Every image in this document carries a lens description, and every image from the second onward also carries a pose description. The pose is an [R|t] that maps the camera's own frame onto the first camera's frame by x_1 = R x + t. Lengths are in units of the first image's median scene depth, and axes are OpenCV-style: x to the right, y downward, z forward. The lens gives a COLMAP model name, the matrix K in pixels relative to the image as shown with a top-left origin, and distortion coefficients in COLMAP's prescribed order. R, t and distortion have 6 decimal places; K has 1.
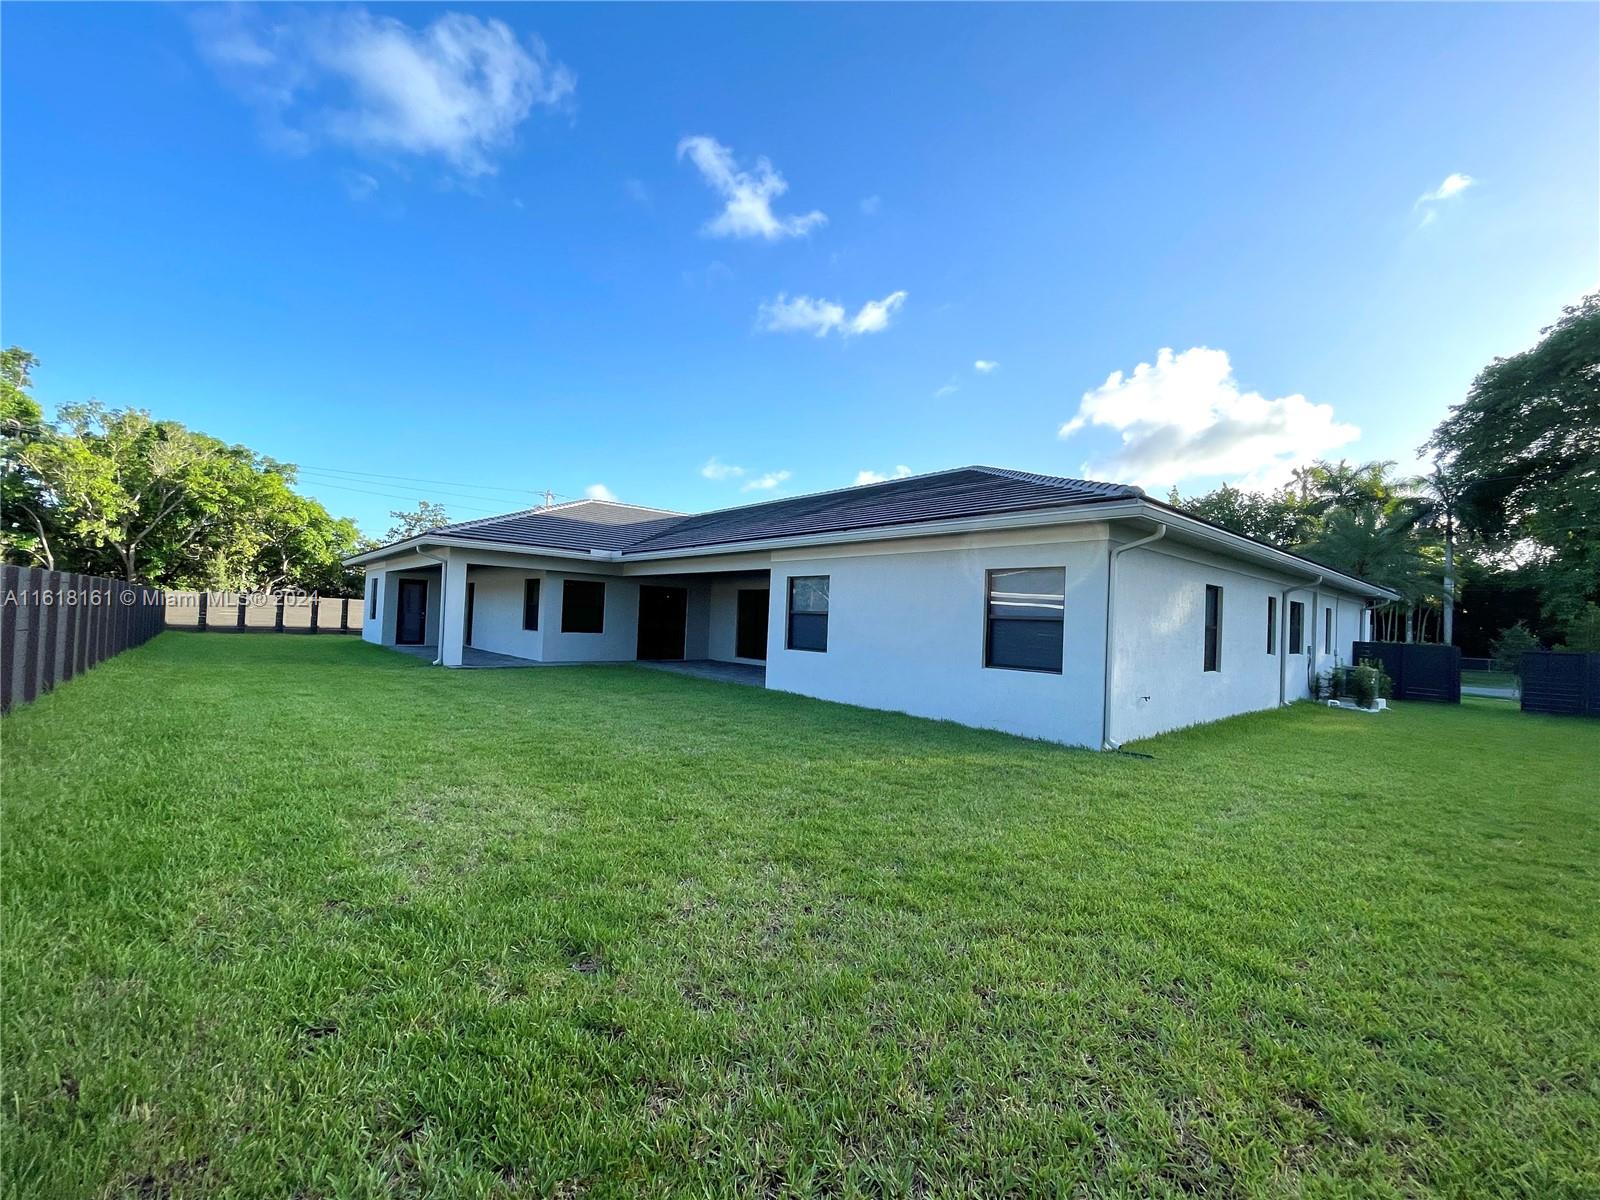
lens RADIAL K [[647.8, 0, 795.3], [0, 647.8, 605.8], [0, 0, 1]] dist [-0.000917, -0.000771]
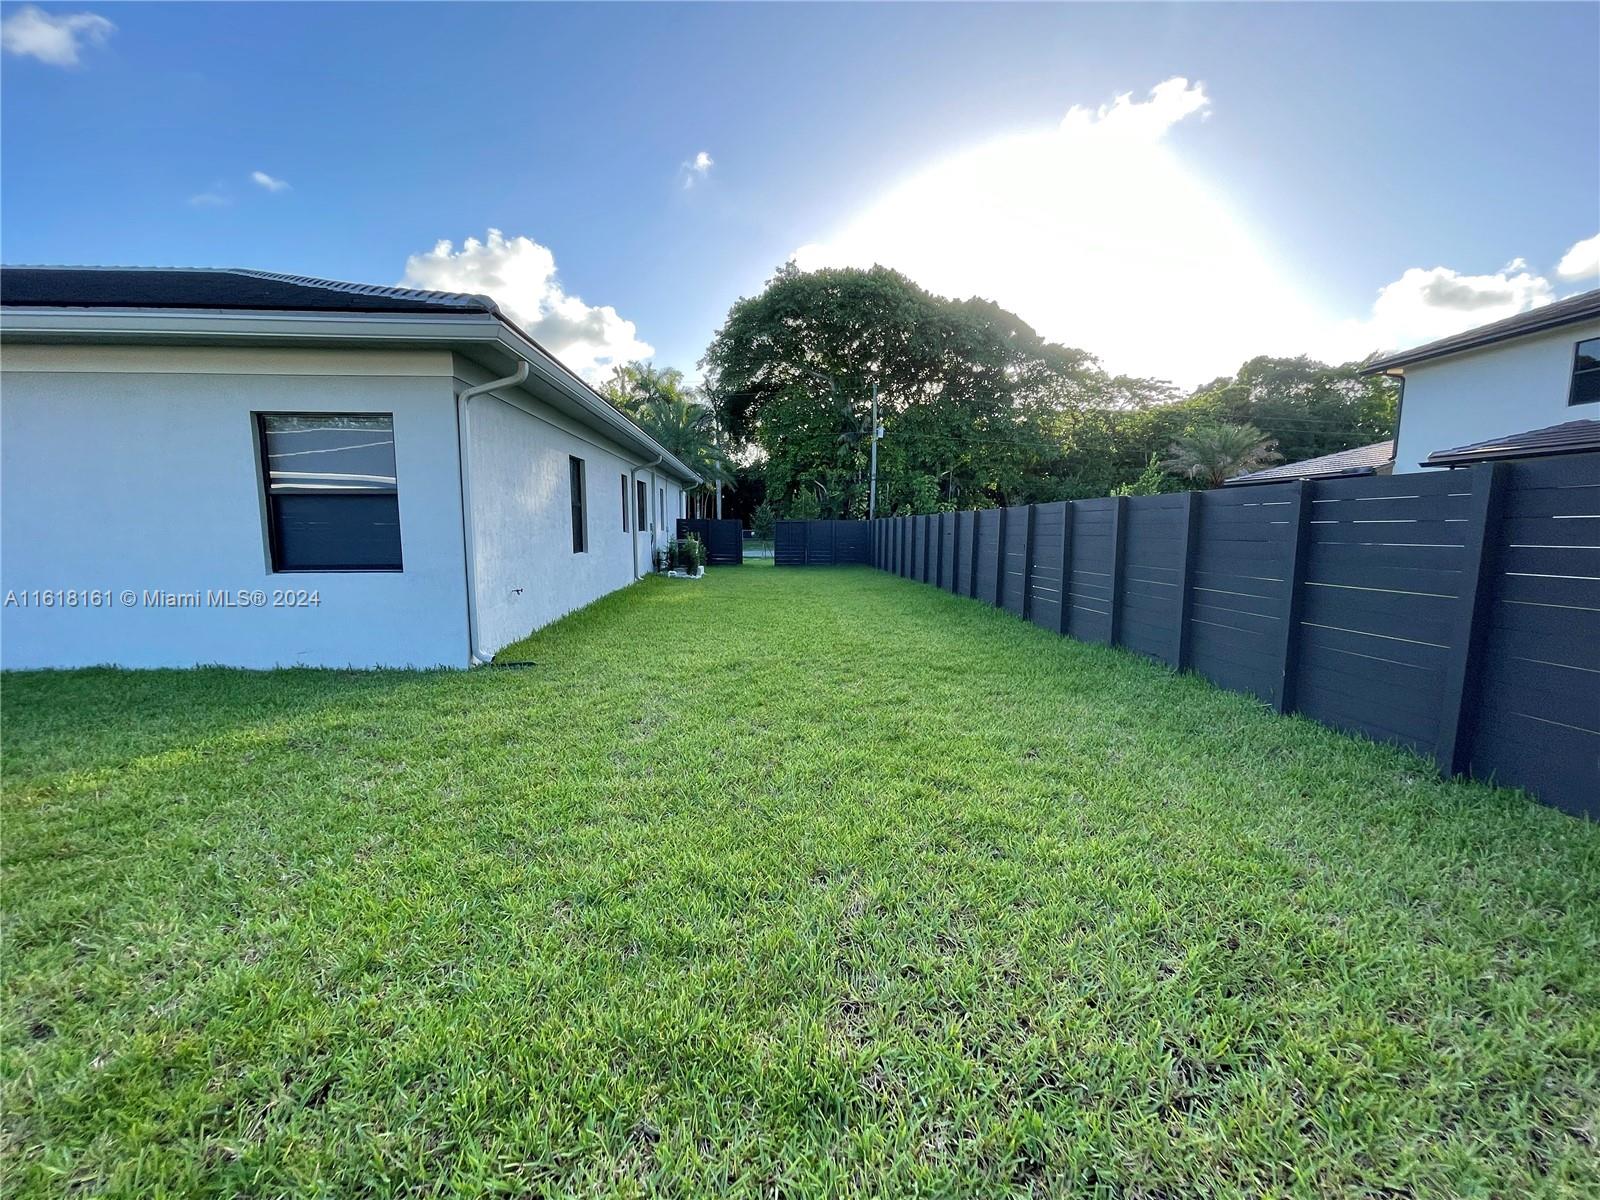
lens RADIAL K [[647.8, 0, 795.3], [0, 647.8, 605.8], [0, 0, 1]] dist [-0.000917, -0.000771]
pose [[0.599938, -0.138287, 0.788004, 0.080421], [0.004956, 0.985572, 0.169185, 0.018583], [-0.800031, -0.097595, 0.591968, 0.178428]]
